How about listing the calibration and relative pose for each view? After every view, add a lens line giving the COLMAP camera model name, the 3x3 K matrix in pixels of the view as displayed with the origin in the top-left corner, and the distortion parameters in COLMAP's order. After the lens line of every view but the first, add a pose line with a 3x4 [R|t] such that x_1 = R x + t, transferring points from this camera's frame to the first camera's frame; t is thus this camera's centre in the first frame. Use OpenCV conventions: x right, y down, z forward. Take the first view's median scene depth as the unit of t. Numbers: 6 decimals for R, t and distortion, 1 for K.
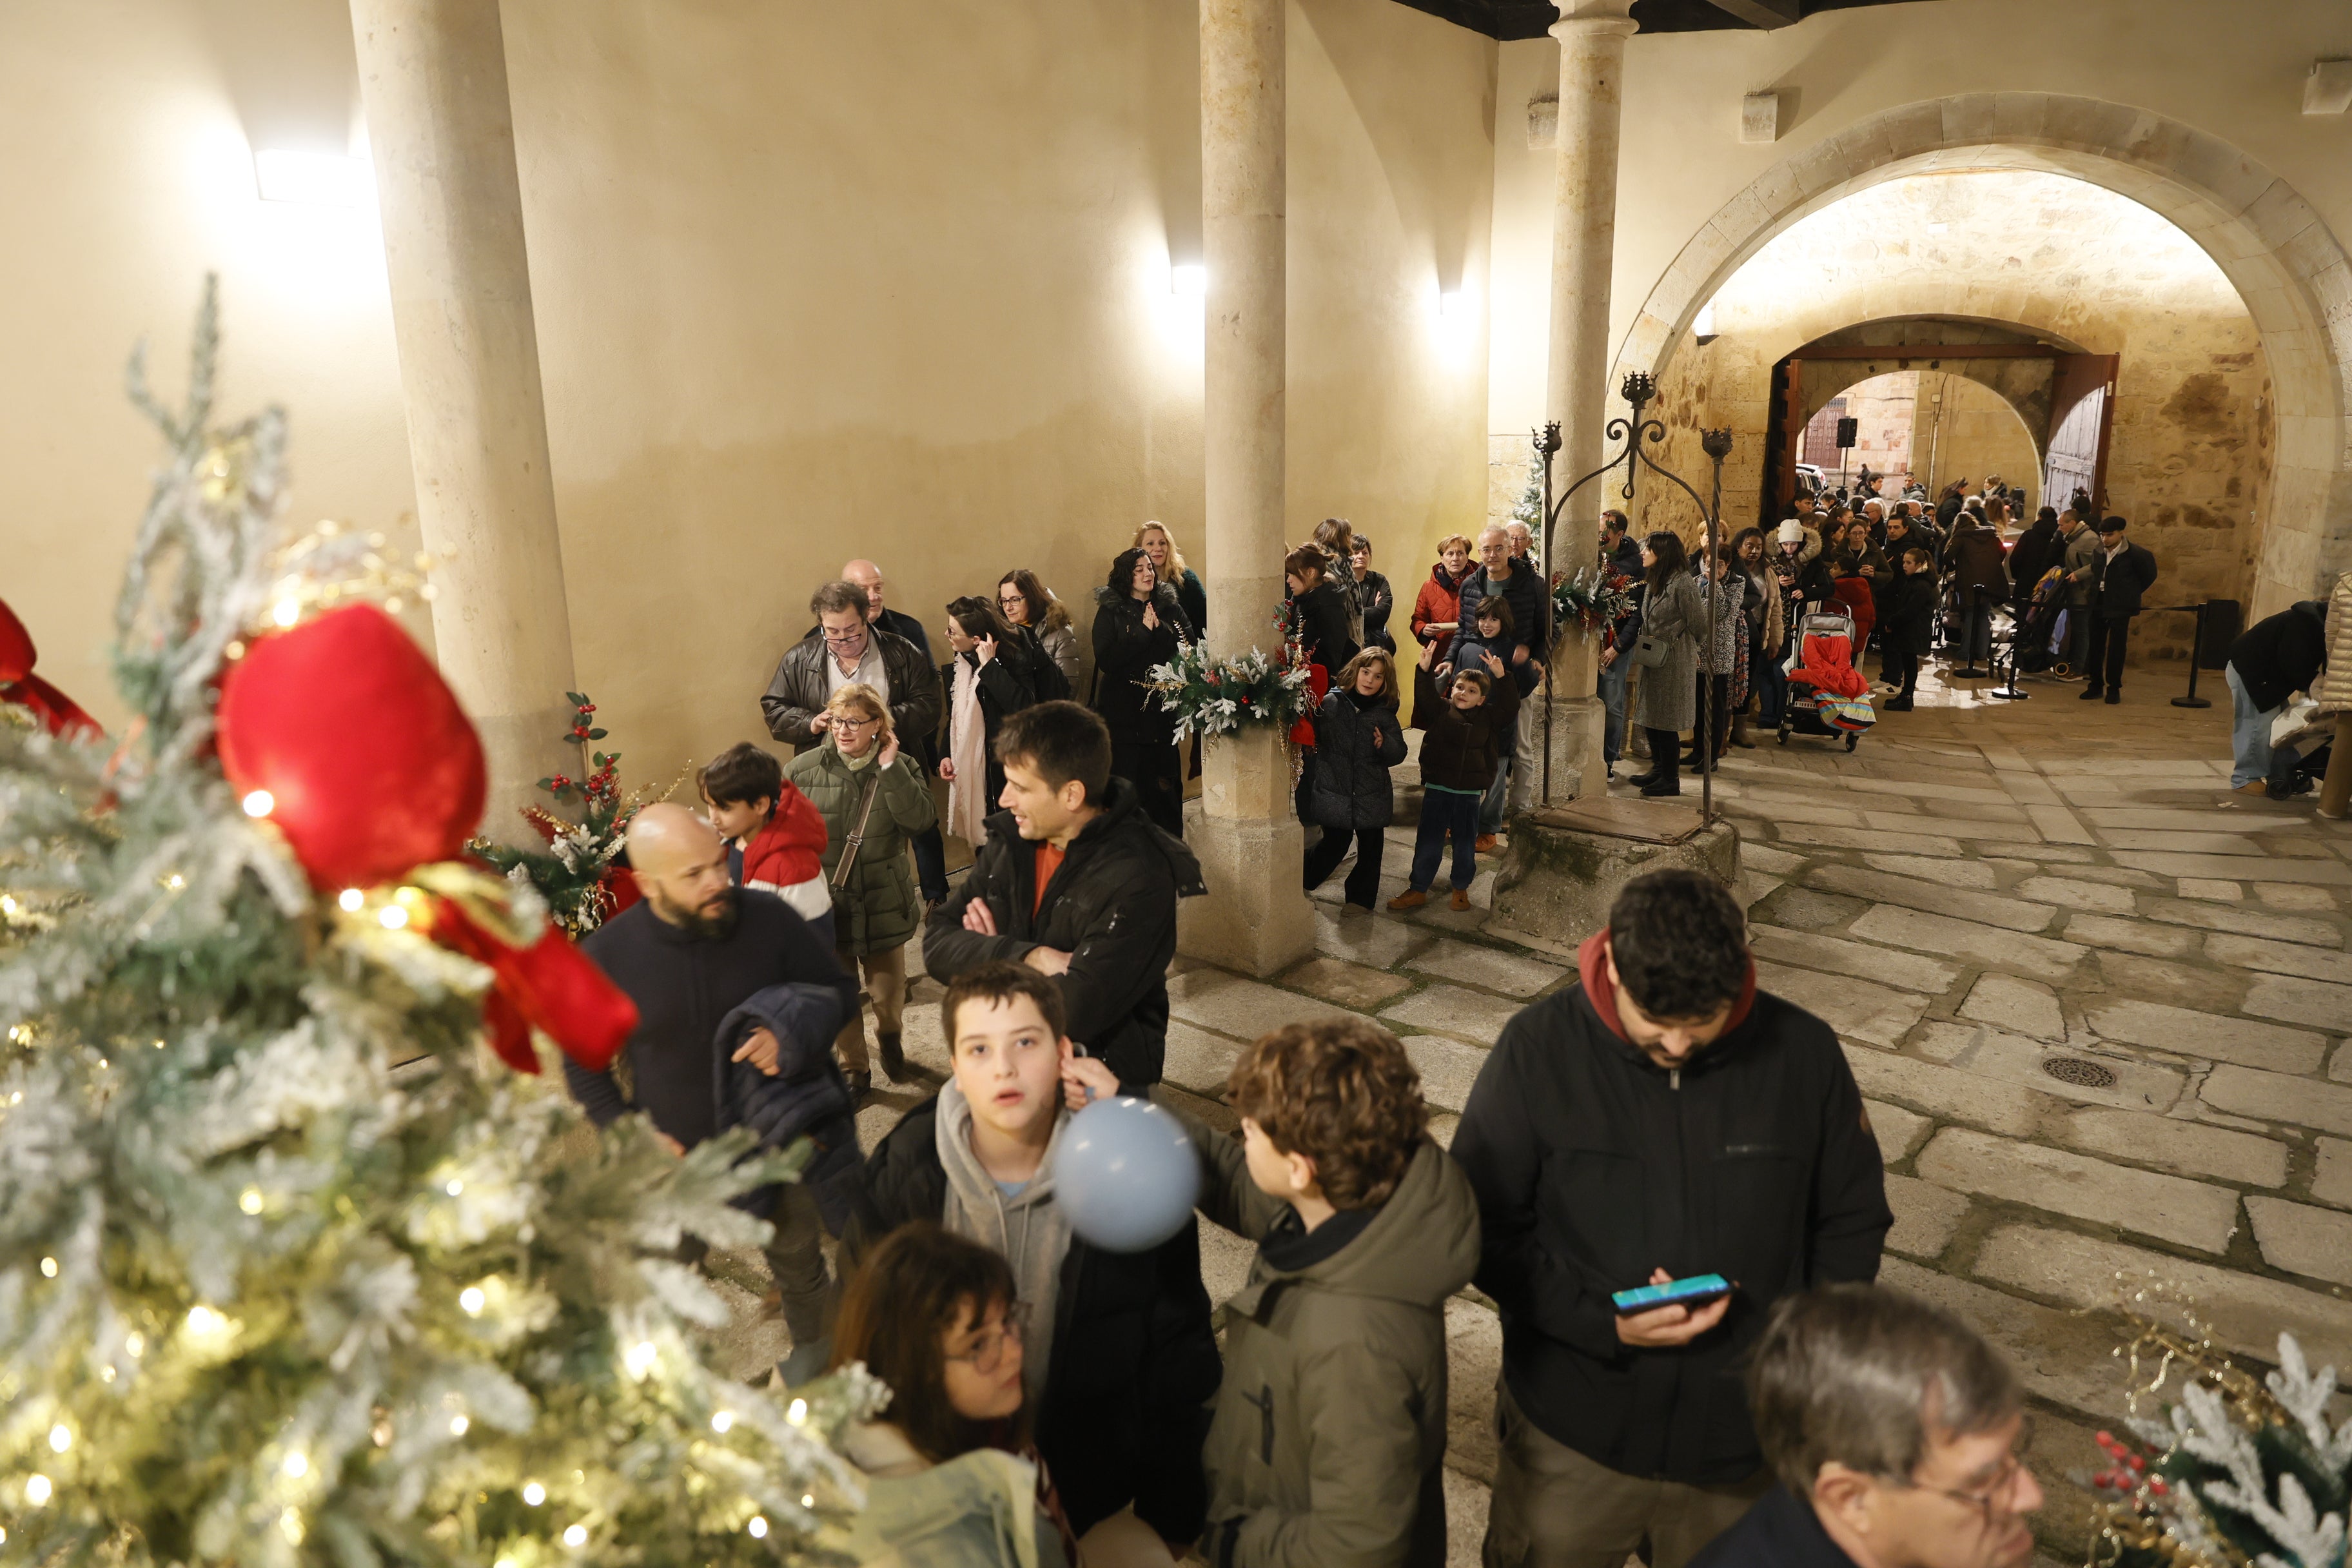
lens RADIAL K [[1594.0, 0, 1182.7], [0, 1594.0, 783.4], [0, 0, 1]] dist [-0.006239, 0.000601]
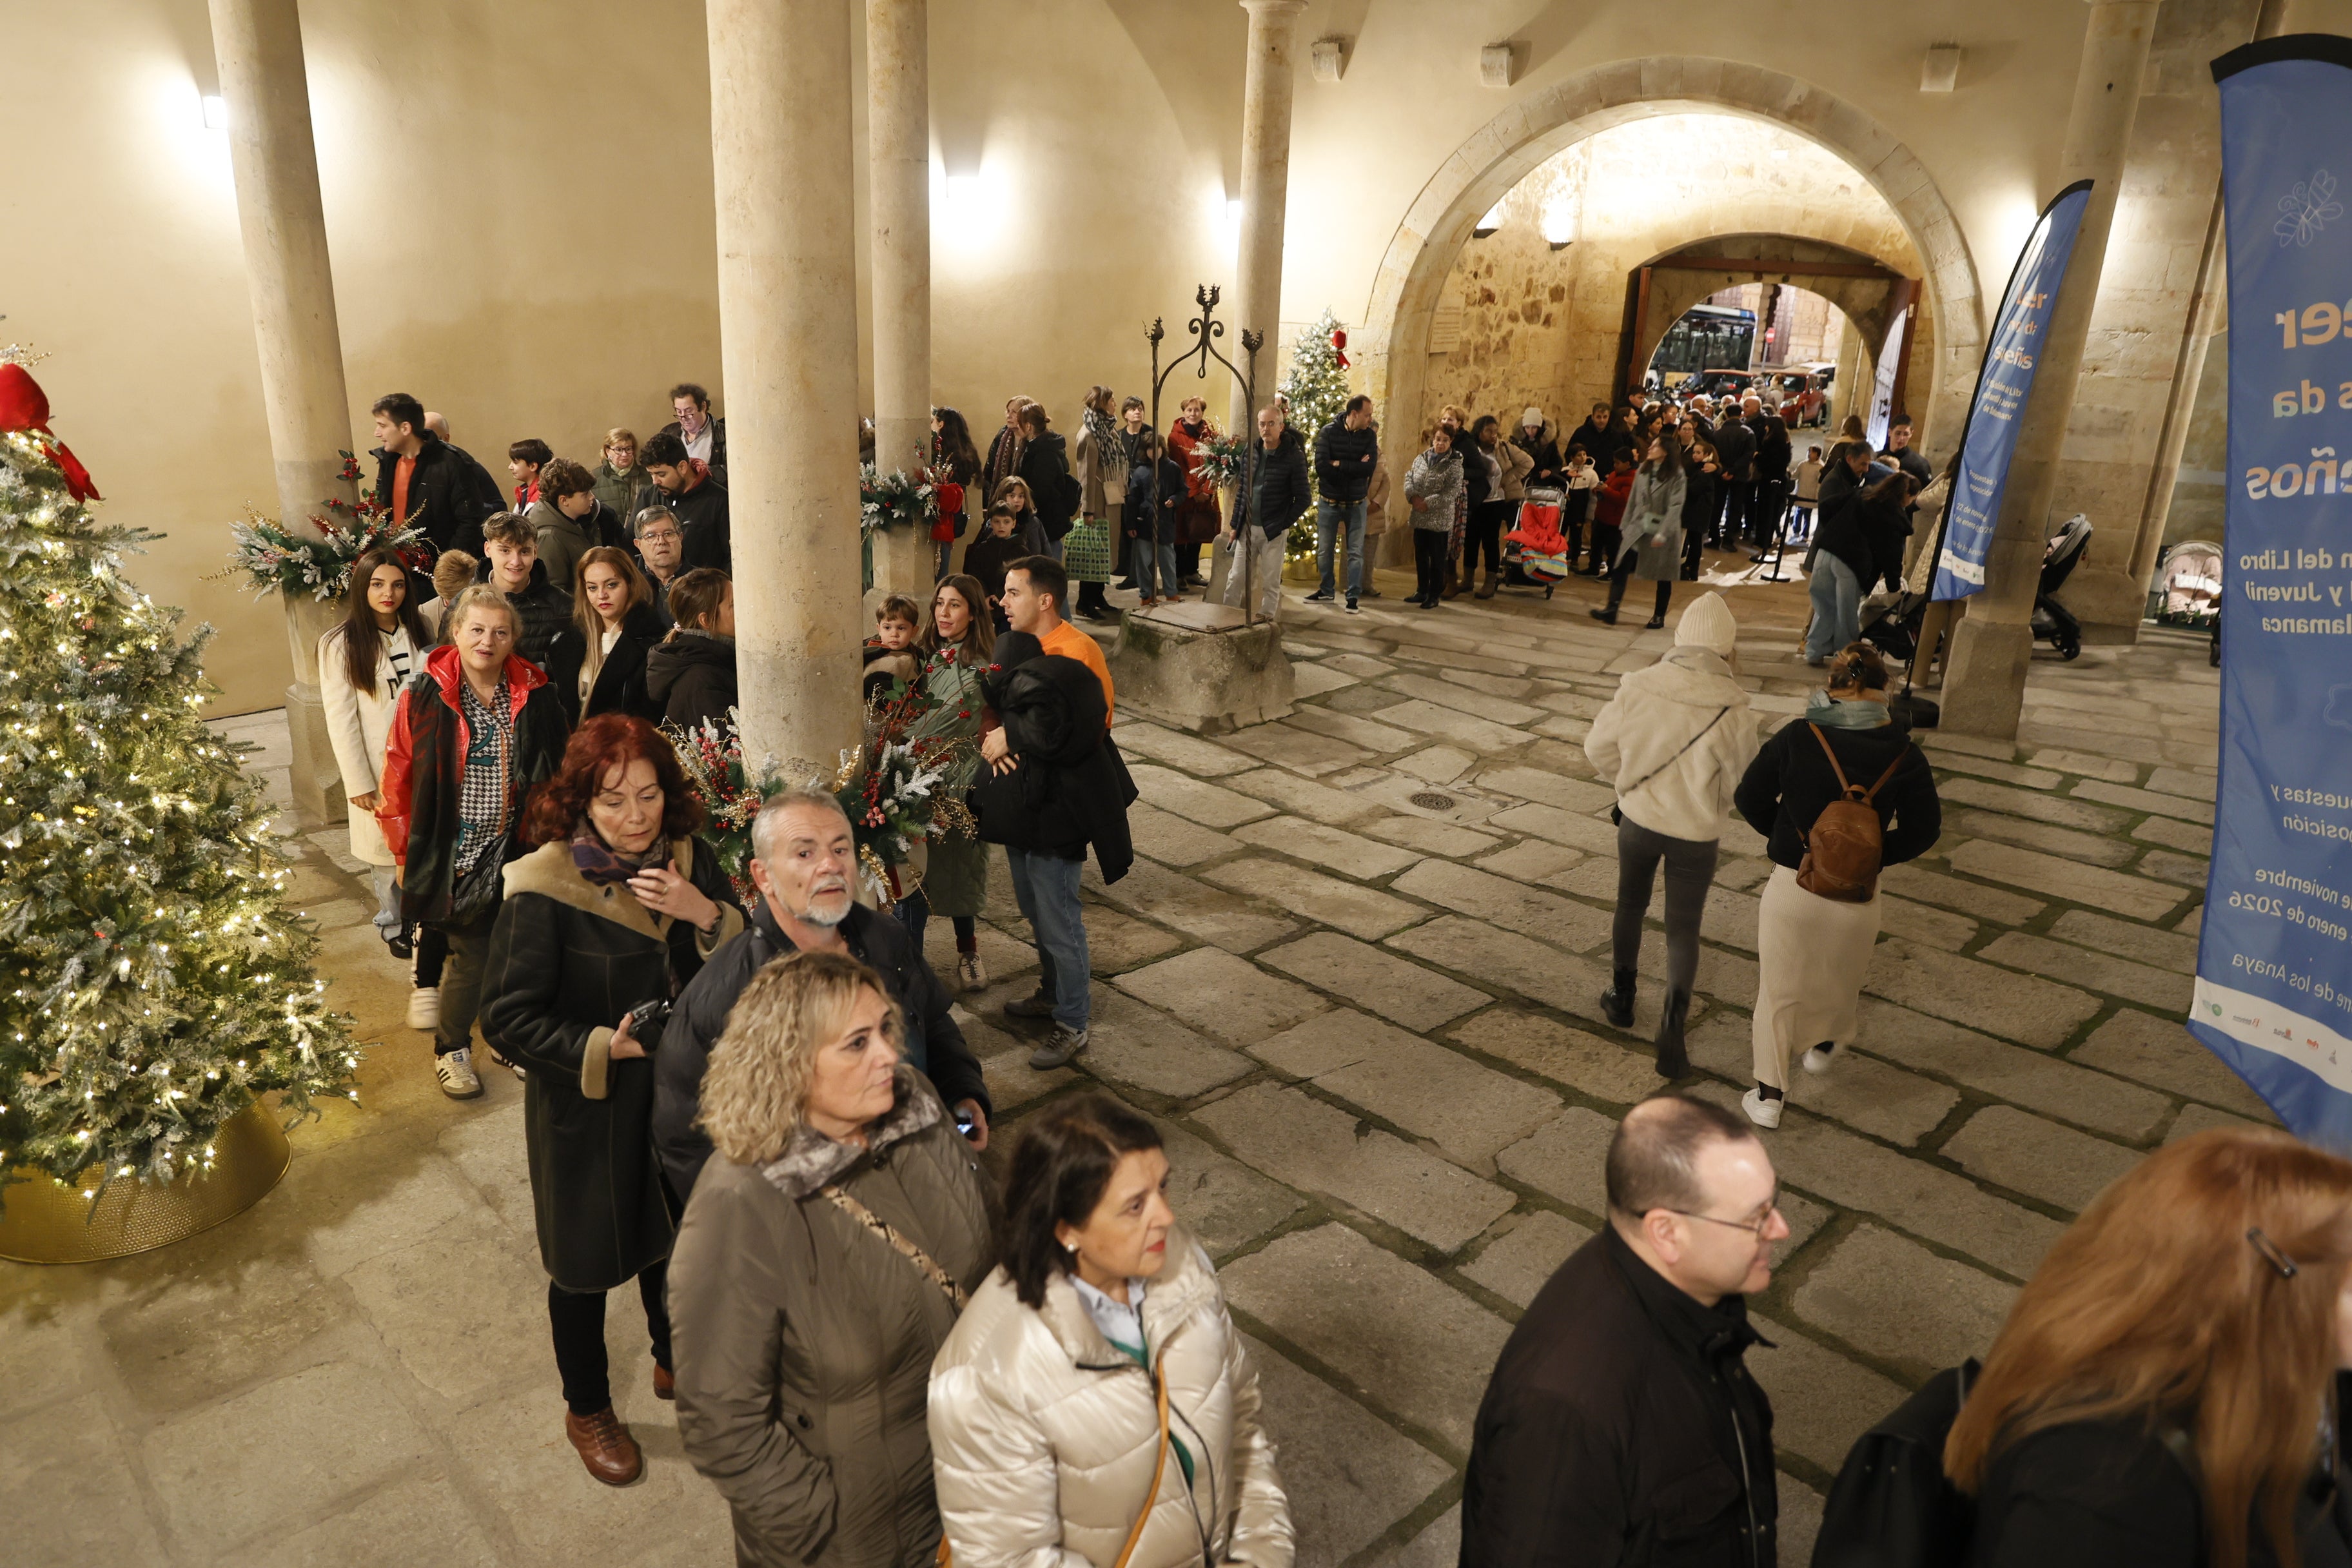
lens RADIAL K [[1594.0, 0, 1182.7], [0, 1594.0, 783.4], [0, 0, 1]] dist [-0.006239, 0.000601]
pose [[0.995558, 0.074887, -0.057059, 0.252159], [-0.069902, 0.993938, 0.084858, 0.035582], [0.063067, -0.080493, 0.994758, -0.267302]]
